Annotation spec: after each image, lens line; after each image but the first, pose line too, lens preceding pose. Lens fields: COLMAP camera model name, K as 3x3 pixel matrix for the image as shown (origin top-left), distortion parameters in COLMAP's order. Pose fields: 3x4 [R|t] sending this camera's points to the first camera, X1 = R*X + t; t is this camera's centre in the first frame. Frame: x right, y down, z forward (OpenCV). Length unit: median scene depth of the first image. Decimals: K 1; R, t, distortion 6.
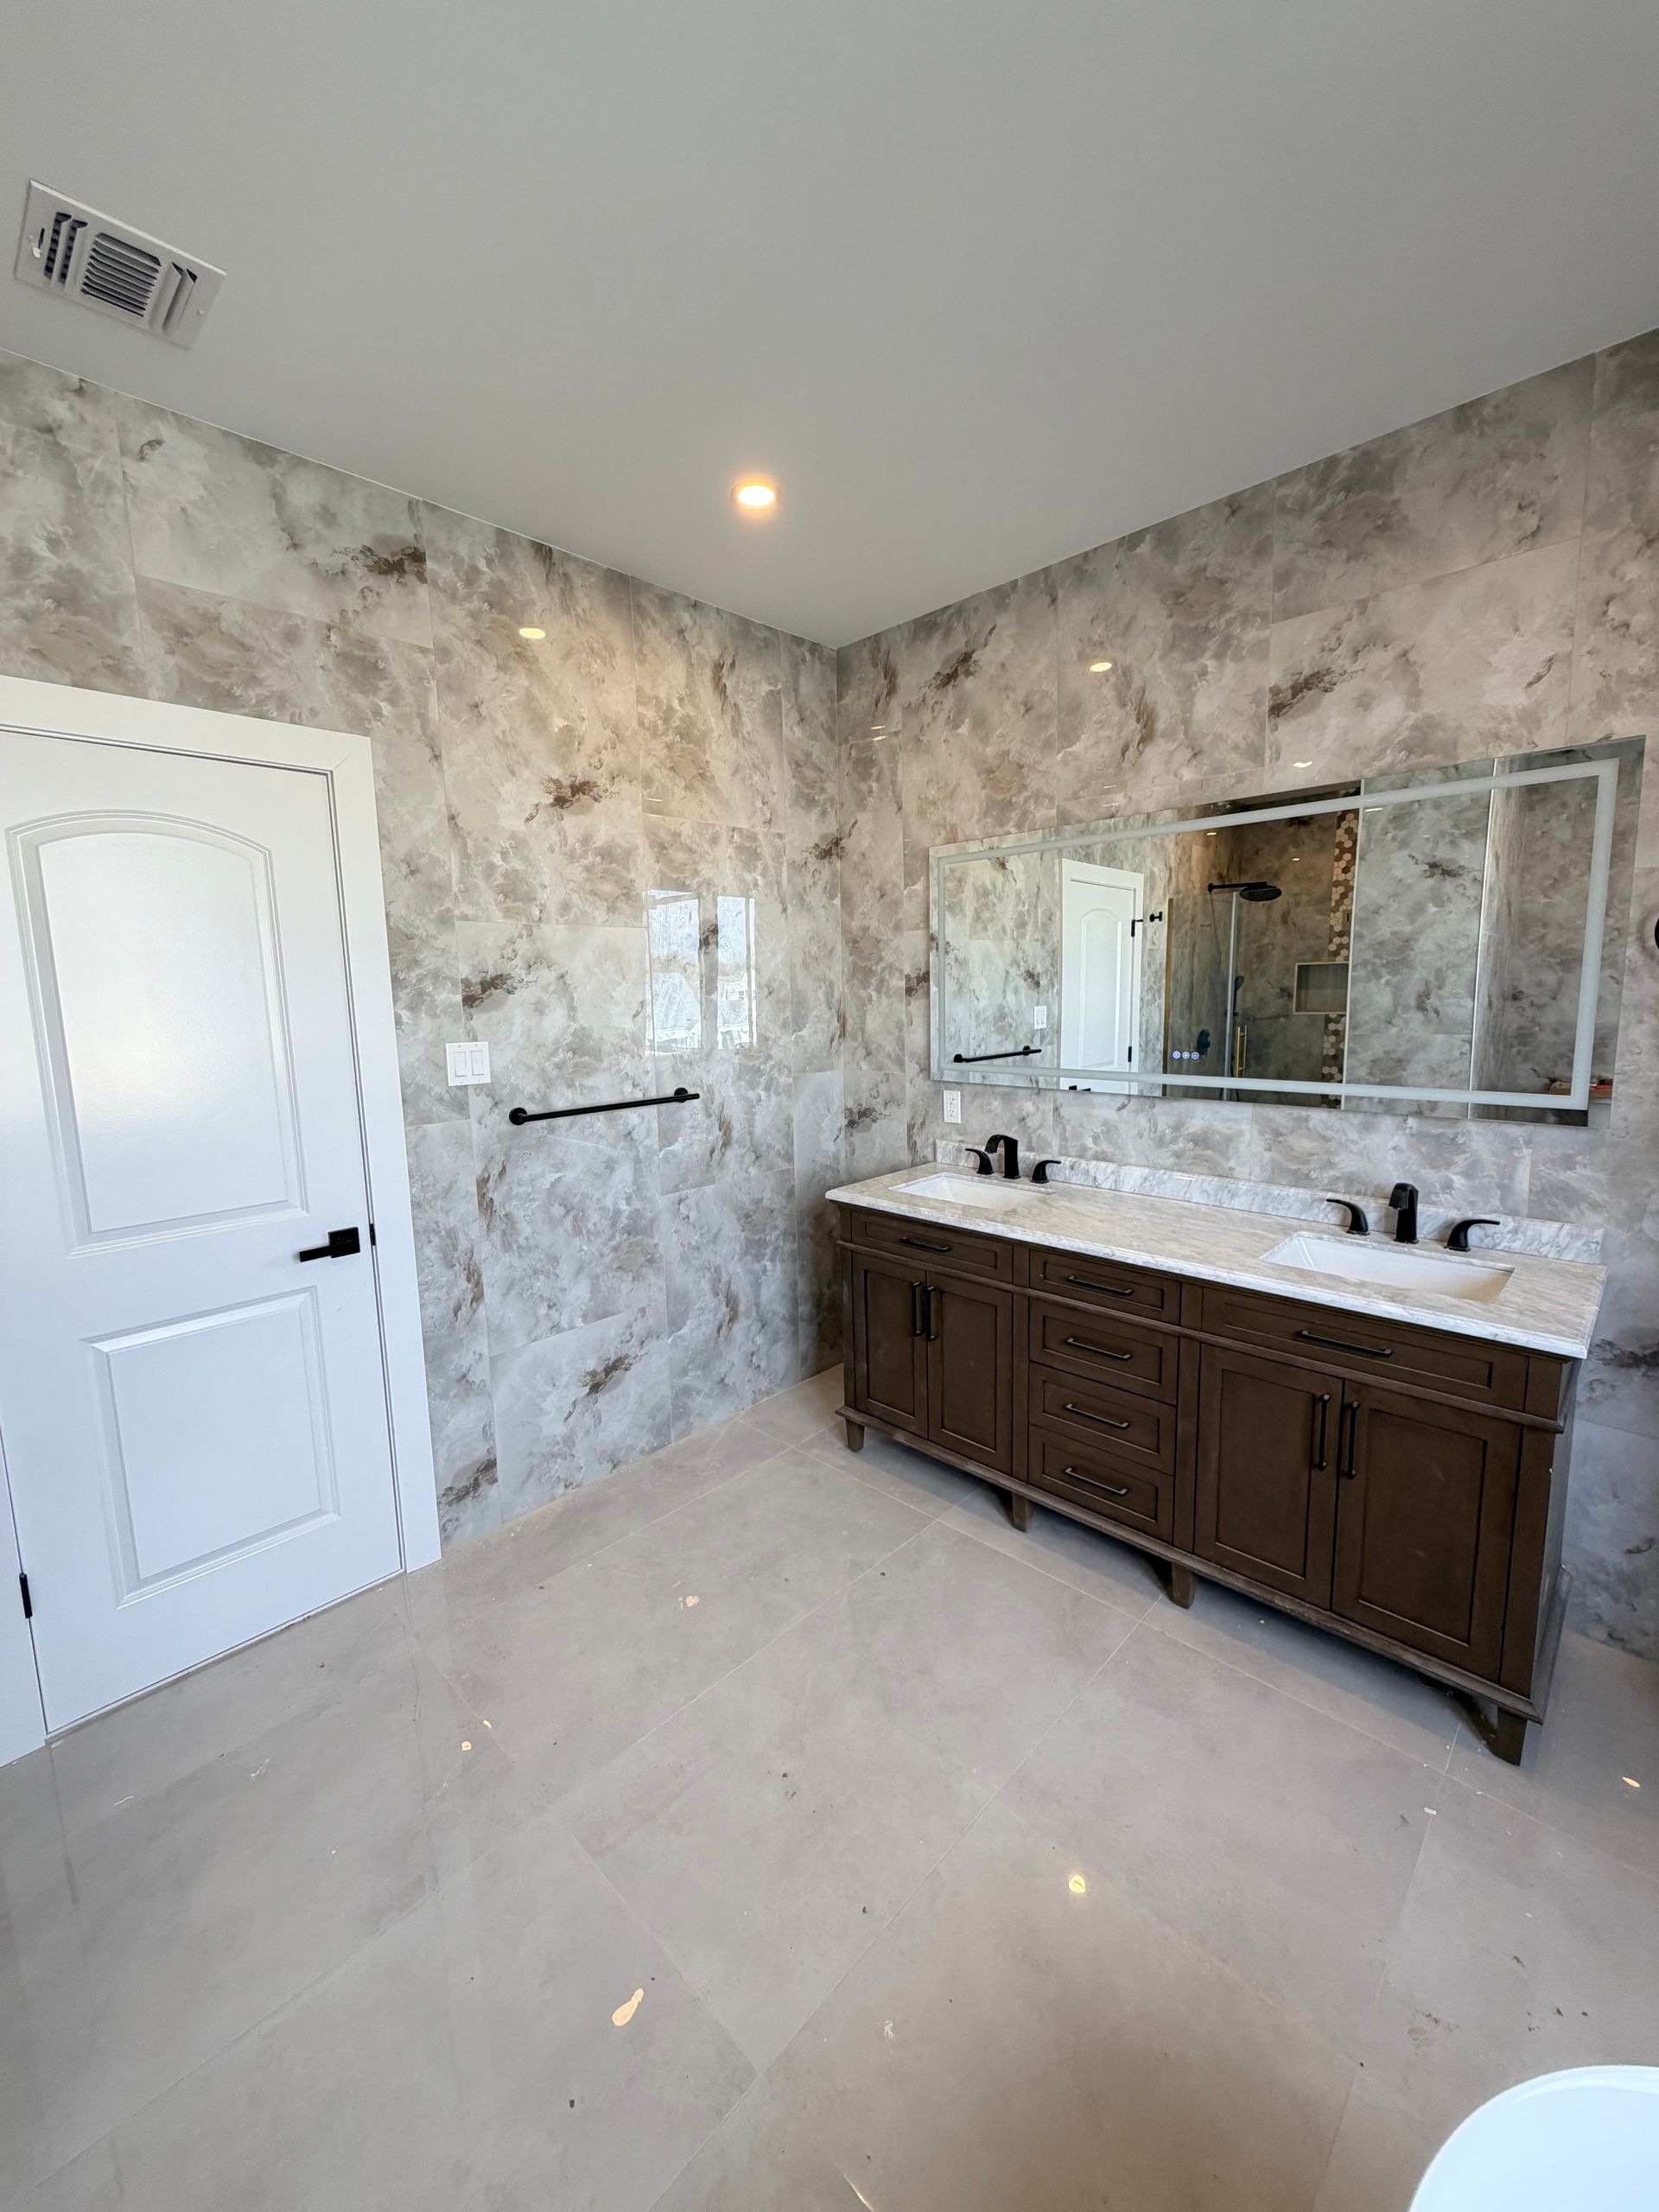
lens RADIAL K [[872.4, 0, 831.8], [0, 872.4, 1099.2], [0, 0, 1]] dist [-0.000244, -0.000315]
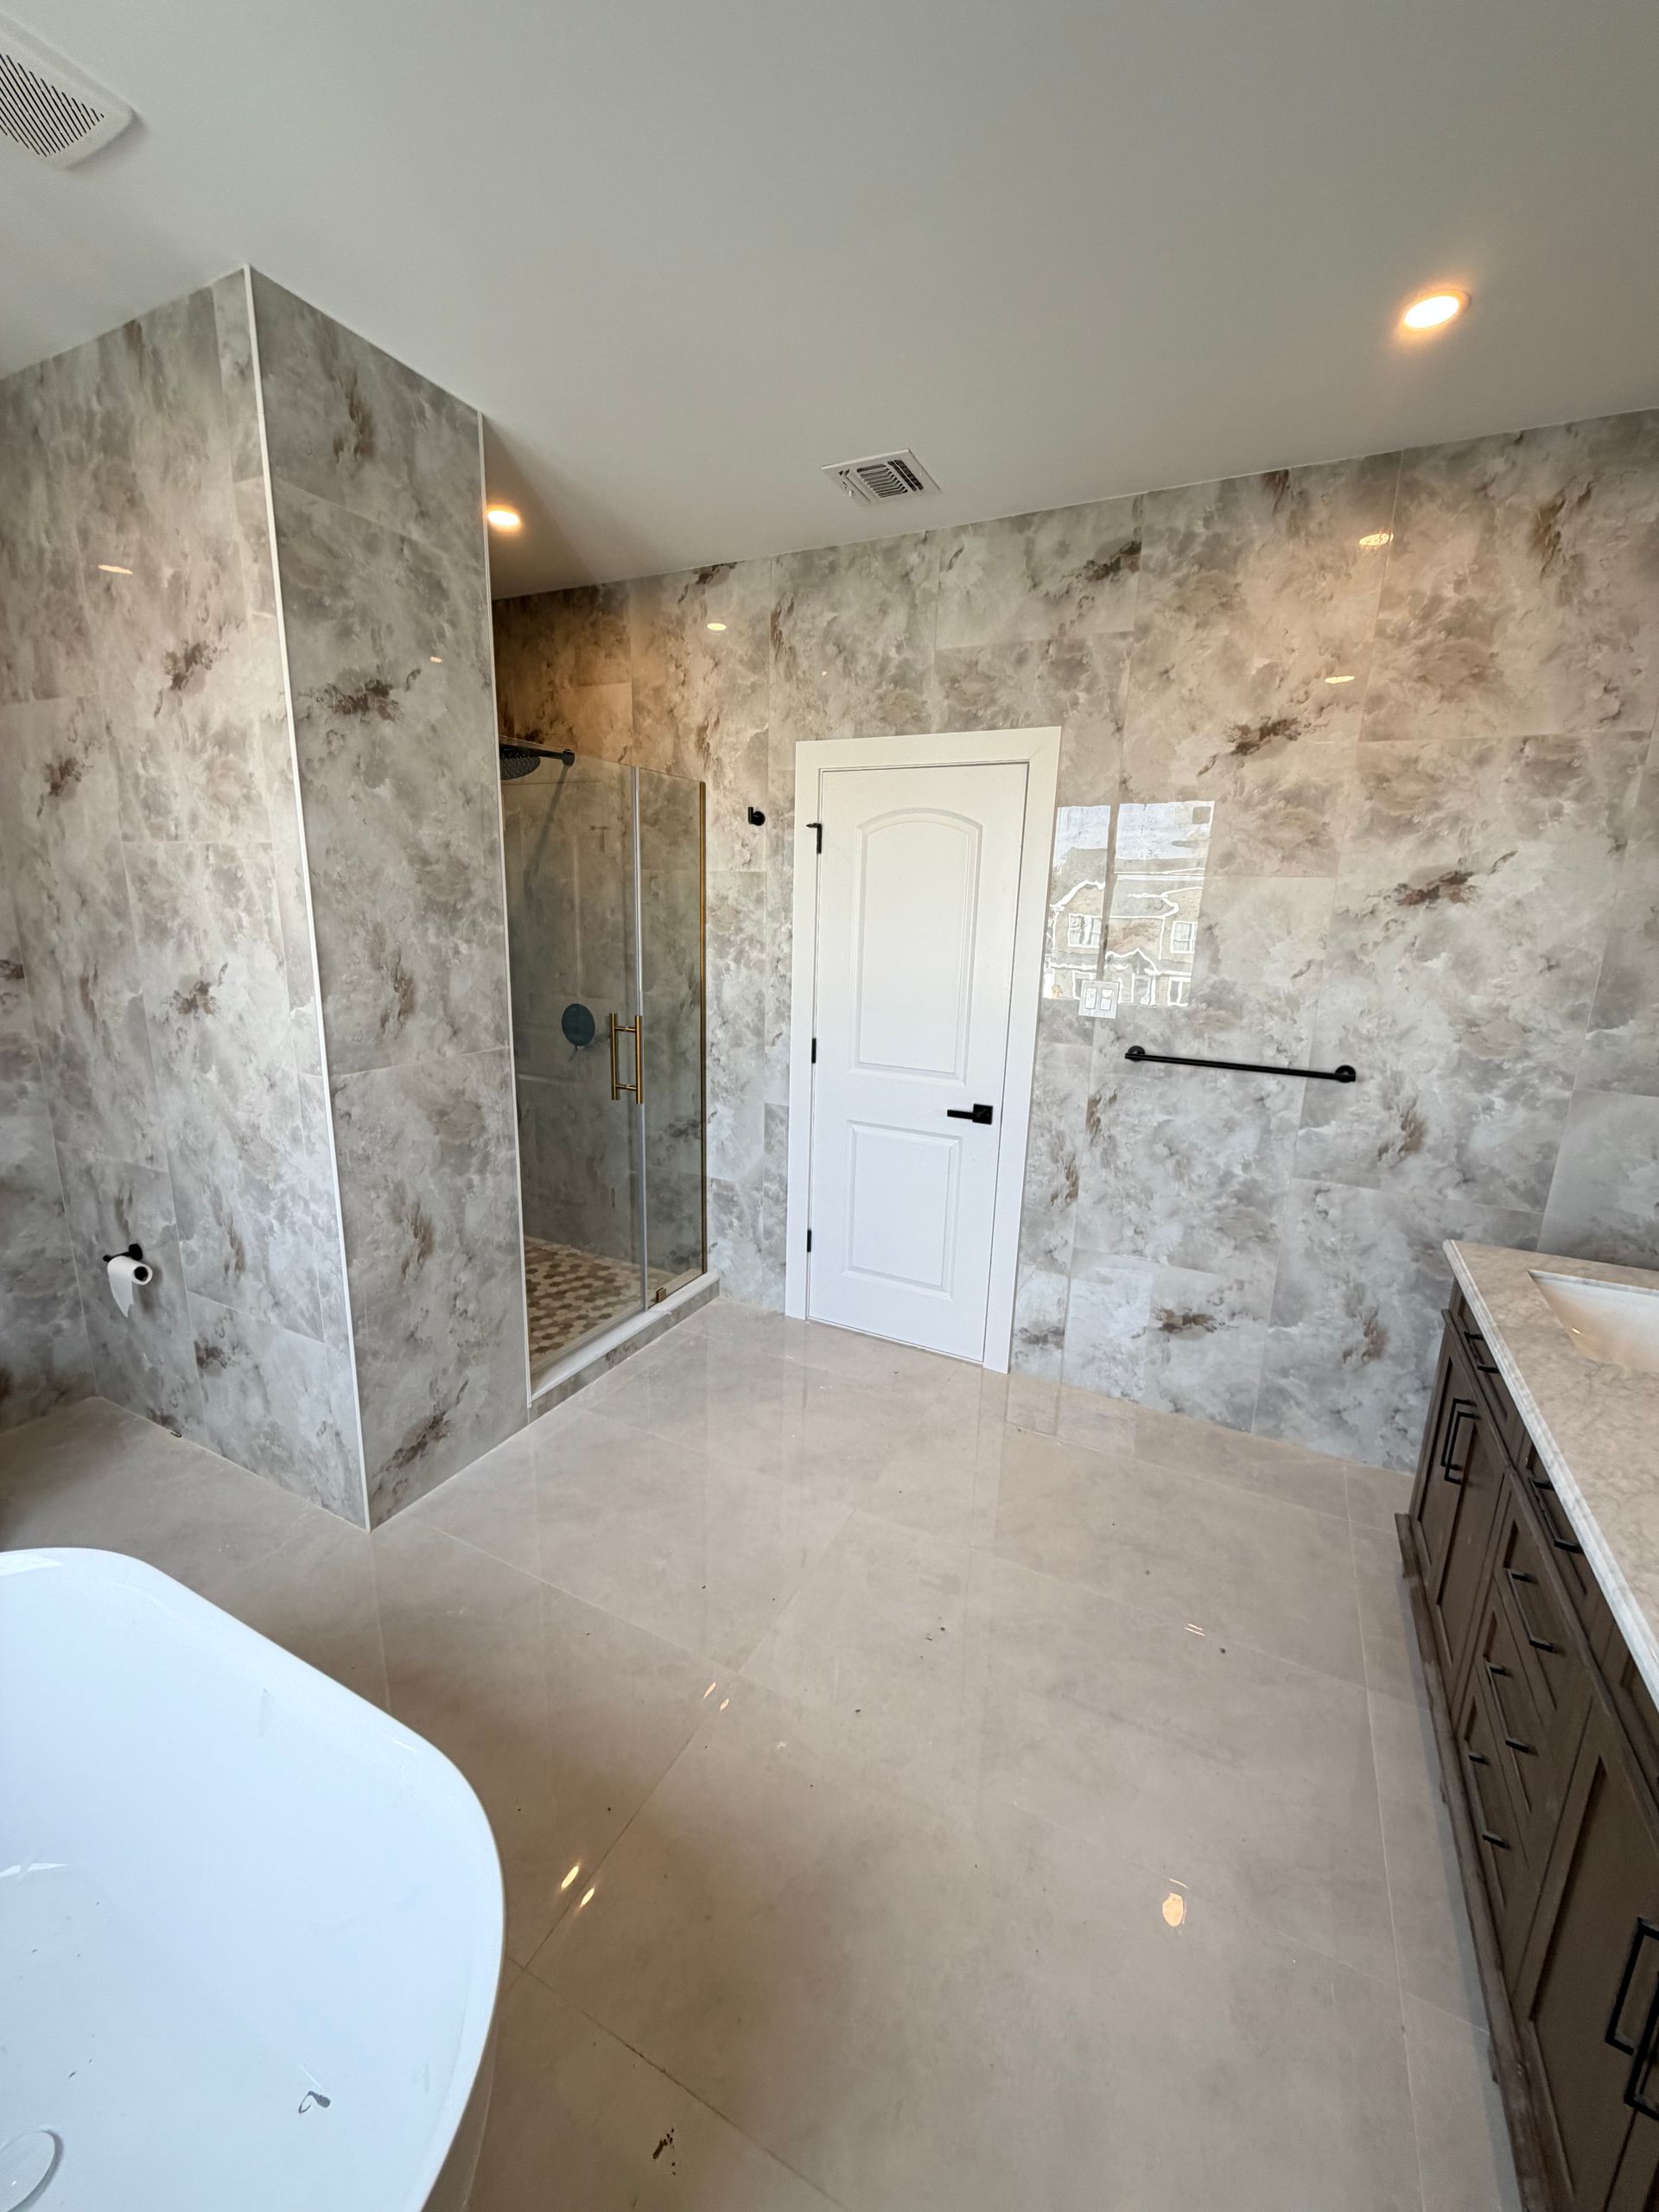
lens RADIAL K [[872.4, 0, 831.8], [0, 872.4, 1099.2], [0, 0, 1]] dist [-0.000244, -0.000315]
pose [[0.306561, 0.240849, -0.920876, 0.542522], [-0.160870, 0.966651, 0.199268, -0.081276], [0.938159, 0.087054, 0.335082, 0.273328]]
